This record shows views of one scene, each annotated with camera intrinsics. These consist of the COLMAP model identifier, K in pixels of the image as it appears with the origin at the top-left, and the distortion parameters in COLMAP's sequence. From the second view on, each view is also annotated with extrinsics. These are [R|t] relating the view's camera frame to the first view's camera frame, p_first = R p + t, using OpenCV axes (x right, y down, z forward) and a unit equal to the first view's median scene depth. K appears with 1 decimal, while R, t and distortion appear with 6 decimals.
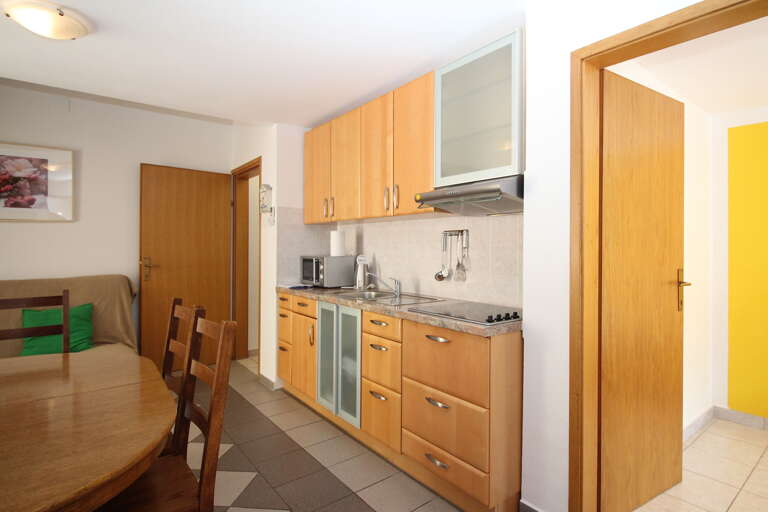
lens RADIAL K [[378.7, 0, 385.6], [0, 378.7, 247.7], [0, 0, 1]] dist [-0.000694, -0.008999]
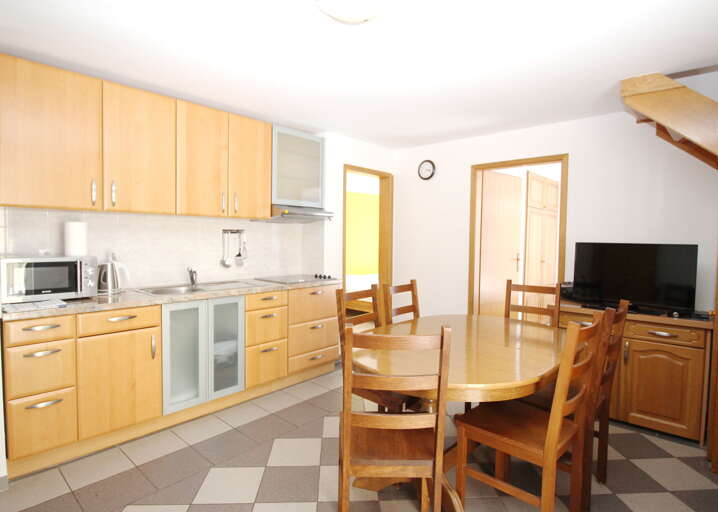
lens RADIAL K [[382.5, 0, 359.0], [0, 382.5, 256.0], [0, 0, 1]] dist [0.012641, -0.018492]
pose [[-0.133454, -0.049337, 0.989826, -1.681380], [-0.028443, 0.998539, 0.045936, -0.036694], [-0.990647, -0.022023, -0.134663, 1.006695]]
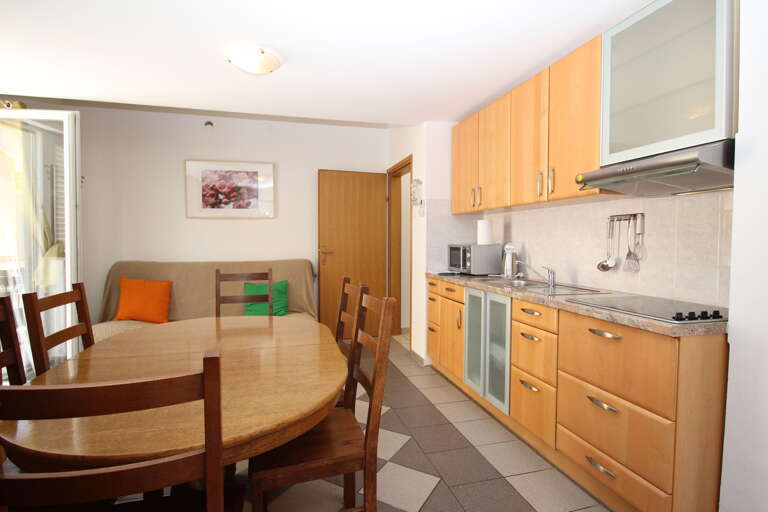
lens RADIAL K [[378.7, 0, 385.6], [0, 378.7, 247.7], [0, 0, 1]] dist [-0.000694, -0.008999]
pose [[0.919606, 0.017423, -0.392455, 0.020767], [0.001735, 0.998826, 0.048408, -0.014452], [0.392838, -0.045197, 0.918496, -0.028606]]
